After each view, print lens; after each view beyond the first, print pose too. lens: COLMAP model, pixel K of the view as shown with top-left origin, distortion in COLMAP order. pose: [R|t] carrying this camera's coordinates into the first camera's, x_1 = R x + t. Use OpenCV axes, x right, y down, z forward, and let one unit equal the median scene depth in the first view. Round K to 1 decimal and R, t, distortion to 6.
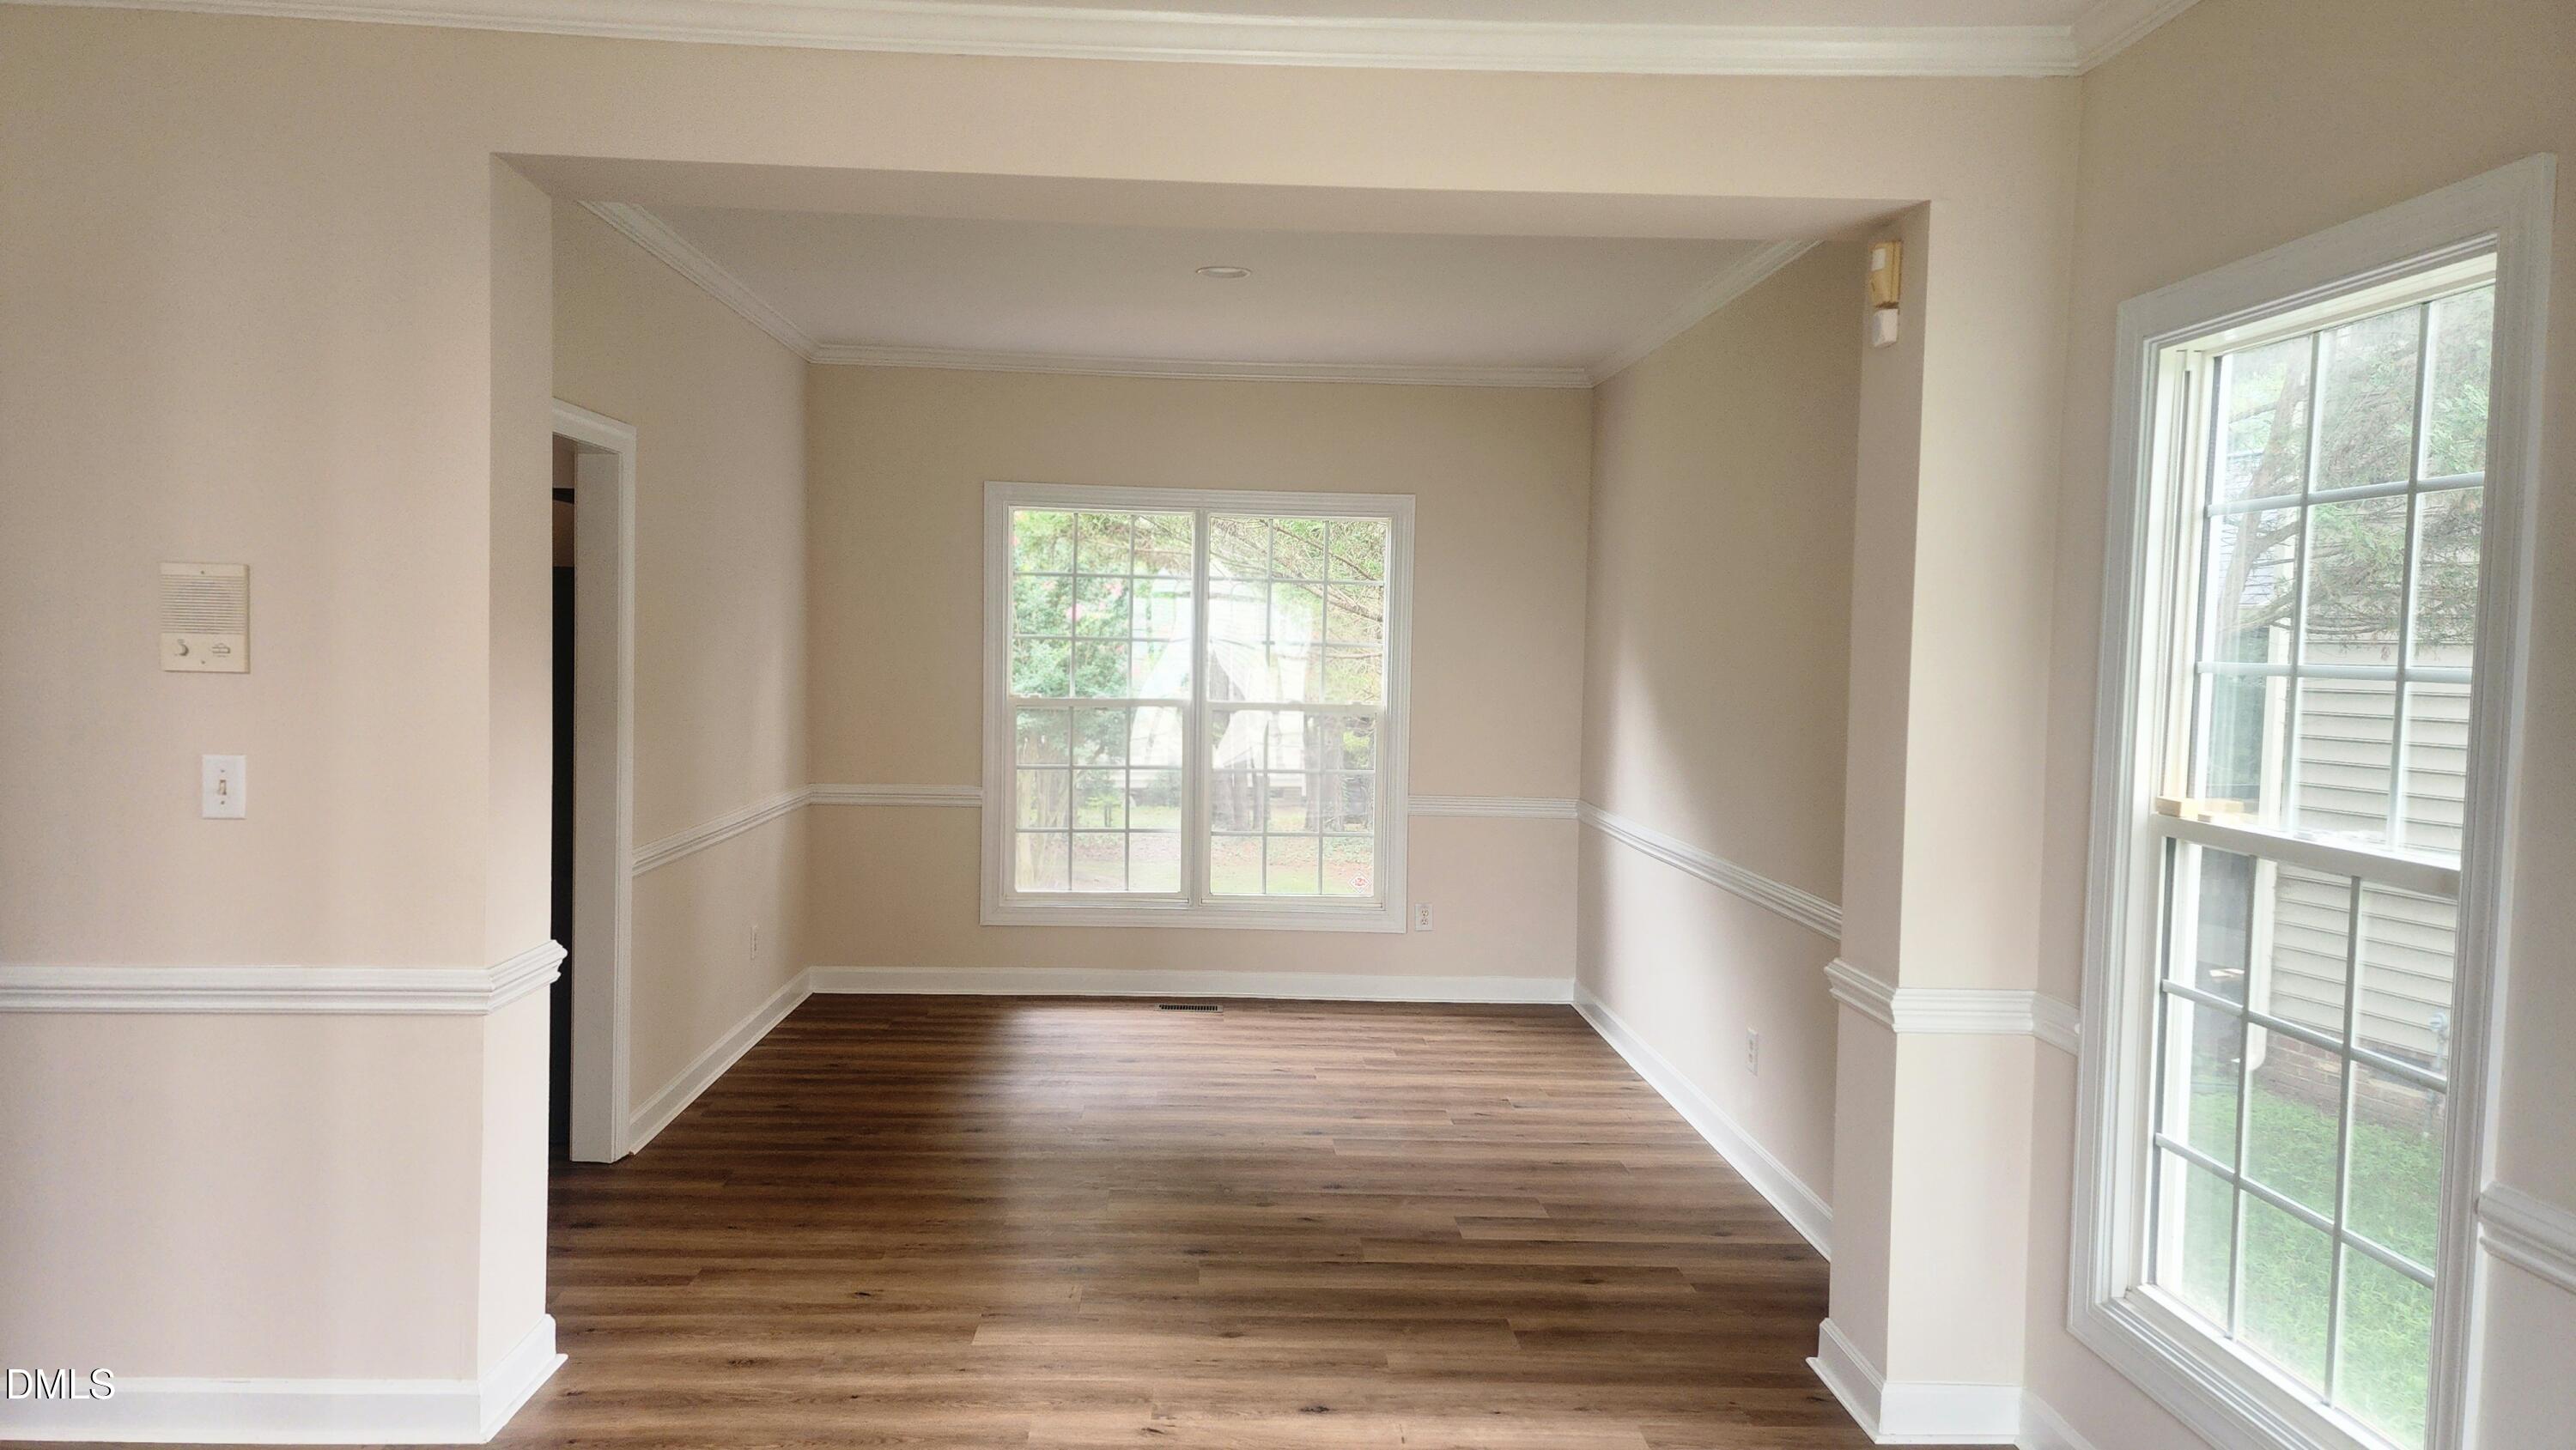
lens RADIAL K [[1719.1, 0, 1263.5], [0, 1719.1, 724.9], [0, 0, 1]] dist [0.080327, -0.071617]
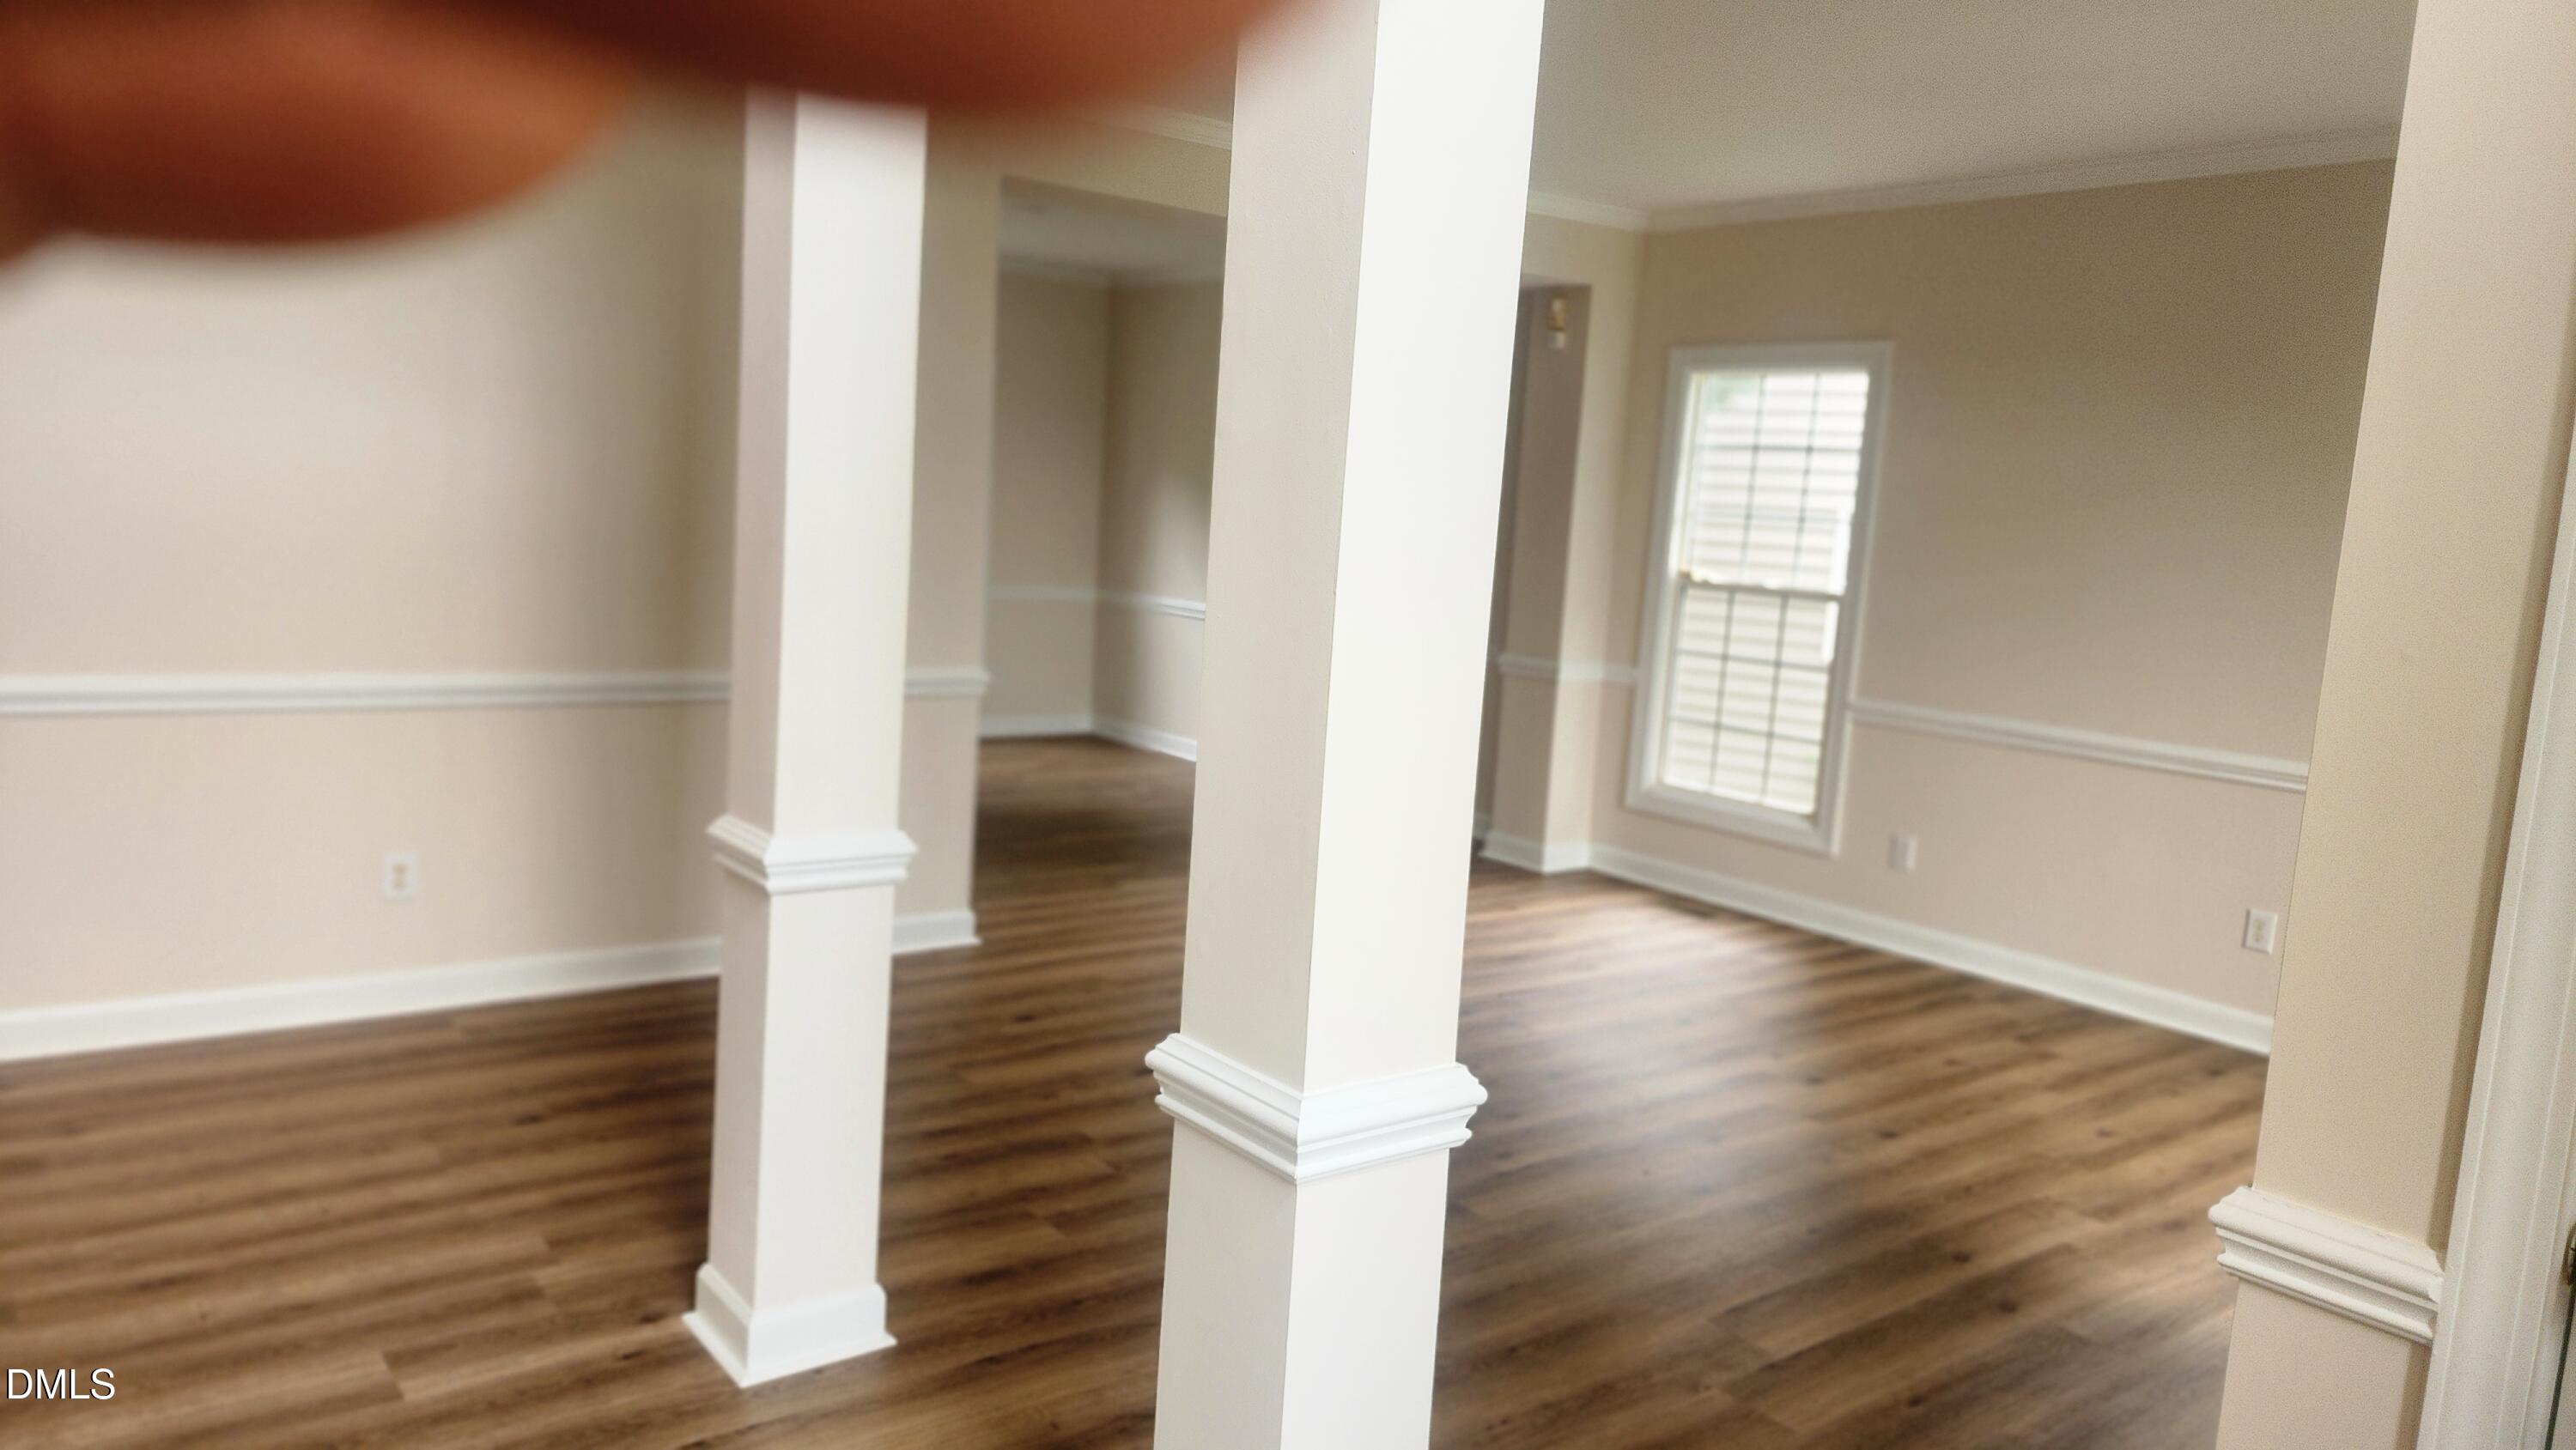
lens RADIAL K [[1730.9, 0, 1275.6], [0, 1730.9, 715.5], [0, 0, 1]] dist [0.080970, -0.063654]
pose [[0.809034, -0.043710, 0.586135, -0.918116], [-0.017852, 0.994944, 0.098837, 0.011311], [-0.587491, -0.090426, 0.804163, -0.397526]]
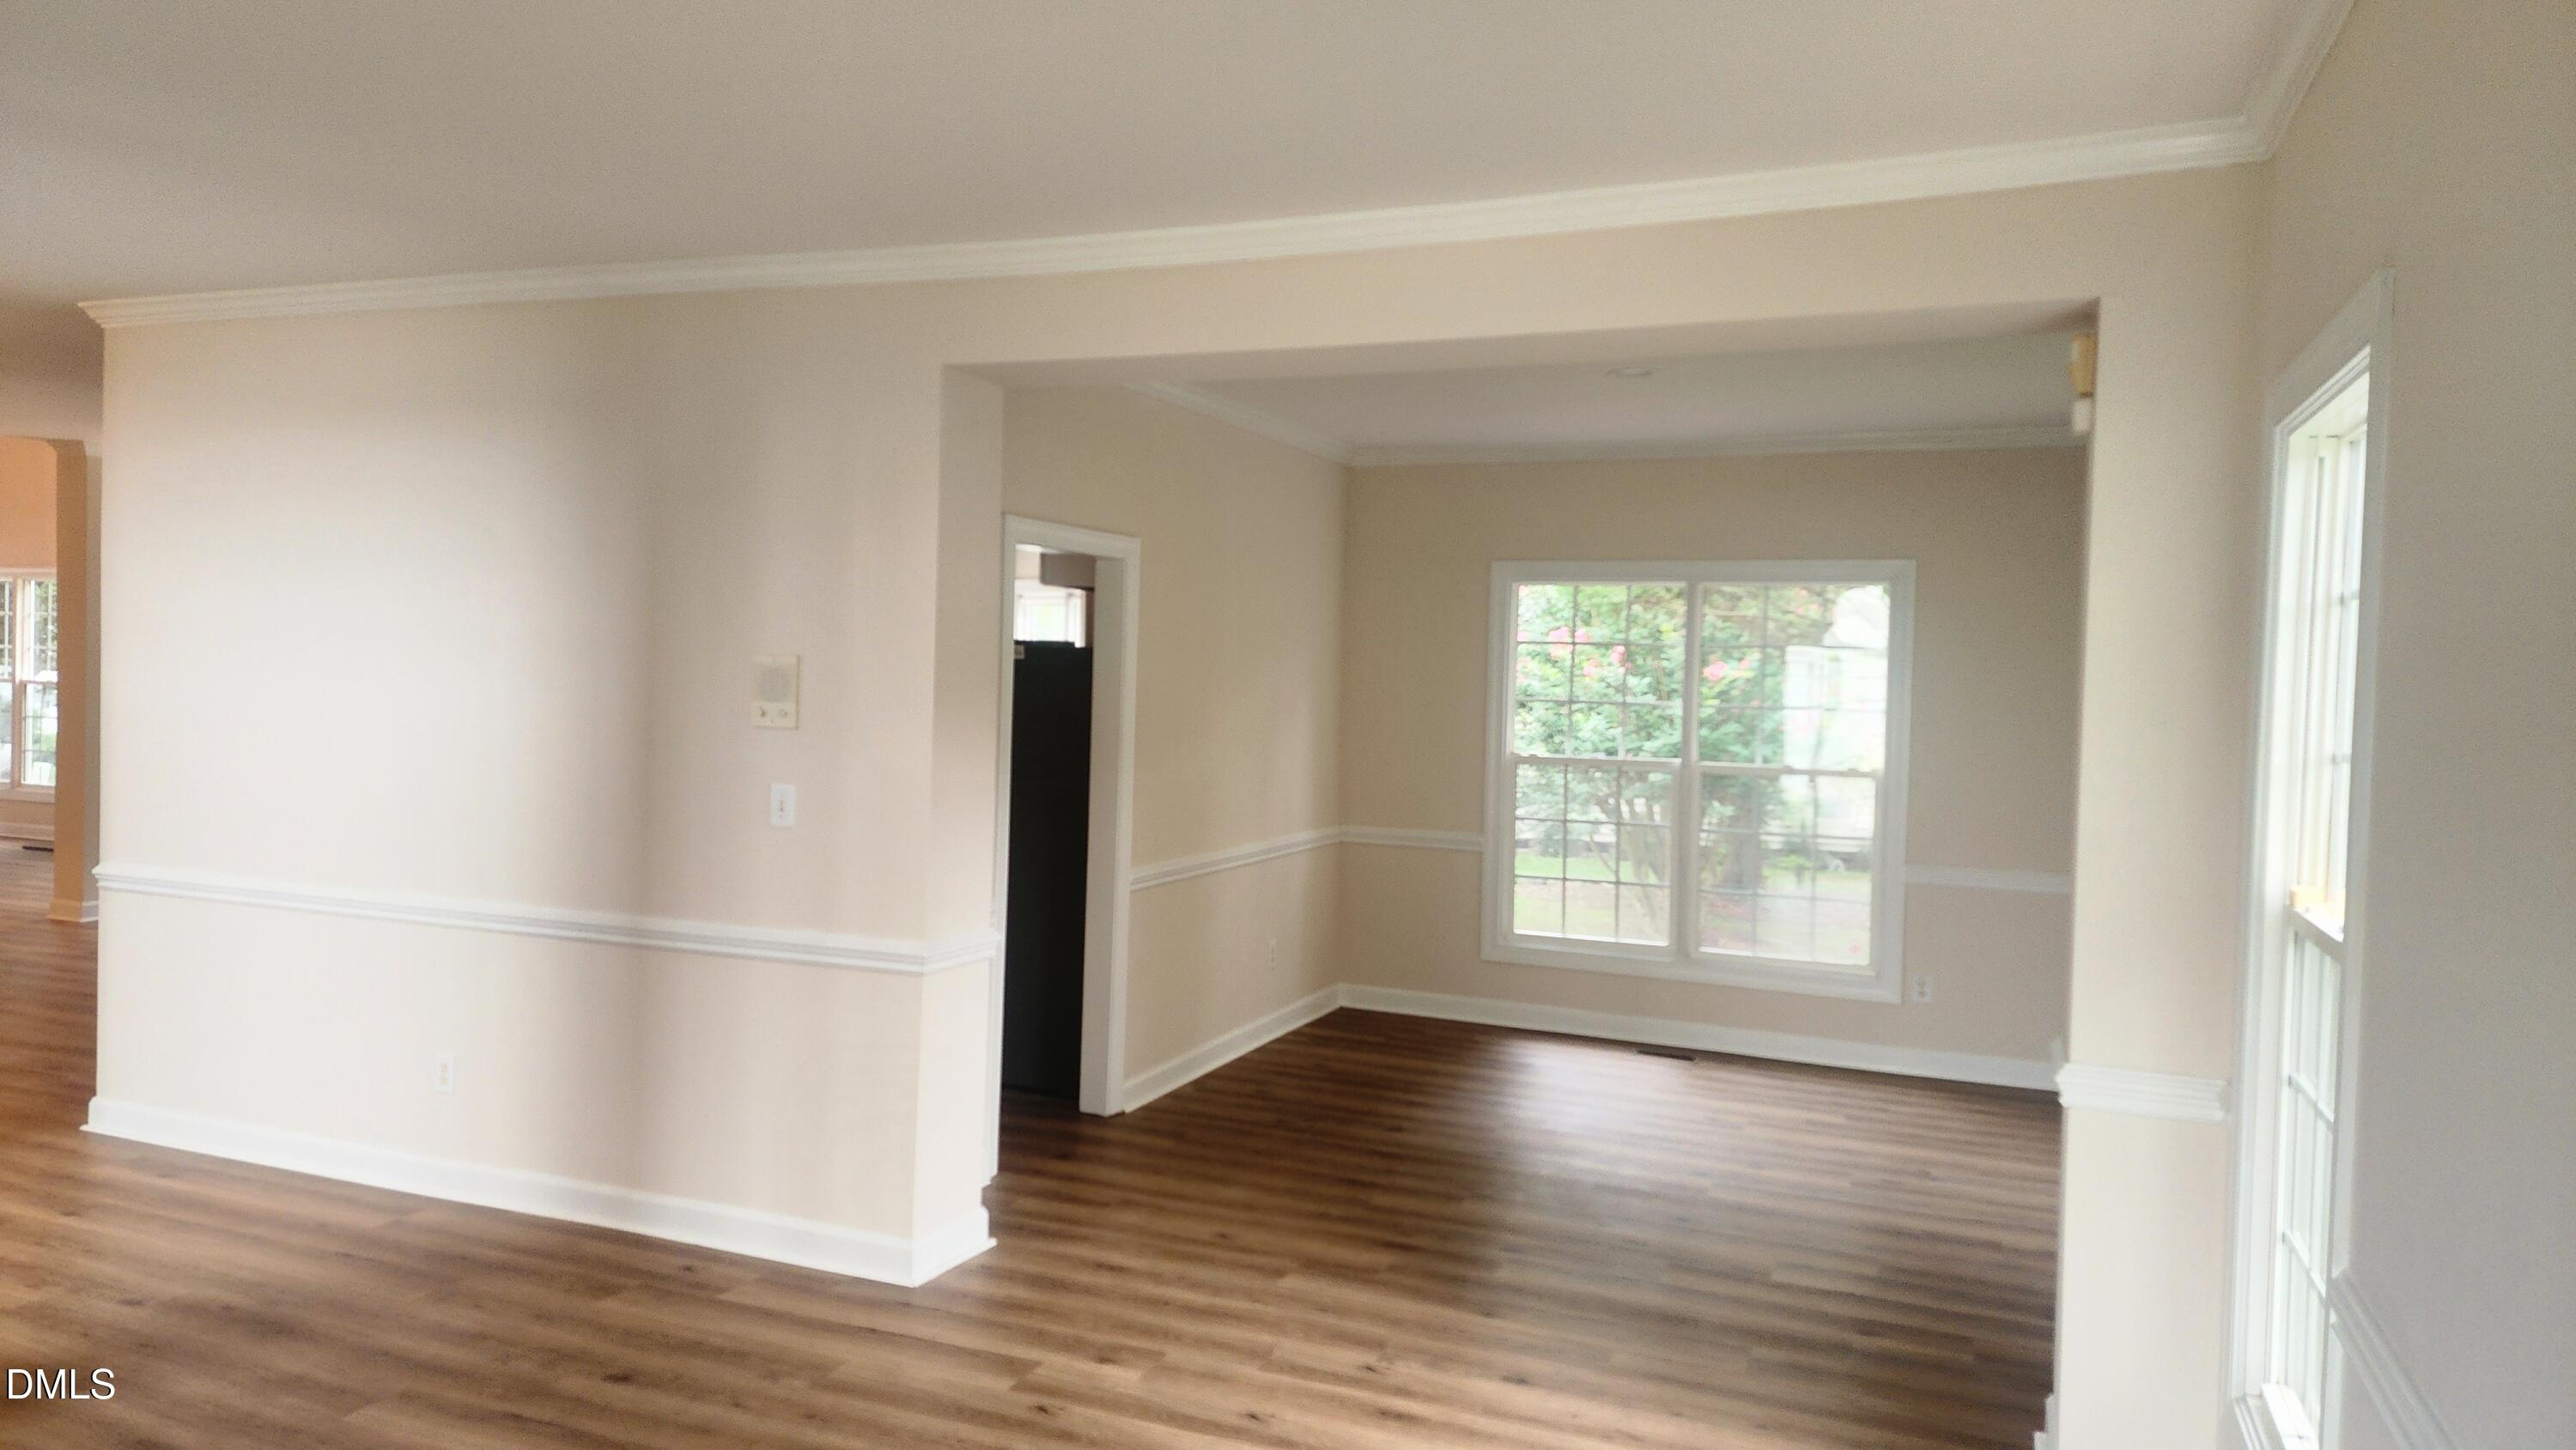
lens RADIAL K [[1717.6, 0, 1310.8], [0, 1717.6, 725.5], [0, 0, 1]] dist [0.049635, -0.001991]
pose [[0.912597, 0.022987, -0.408214, 0.302490], [-0.034613, 0.999178, -0.021116, -0.012768], [0.407393, 0.033400, 0.912642, -0.107153]]
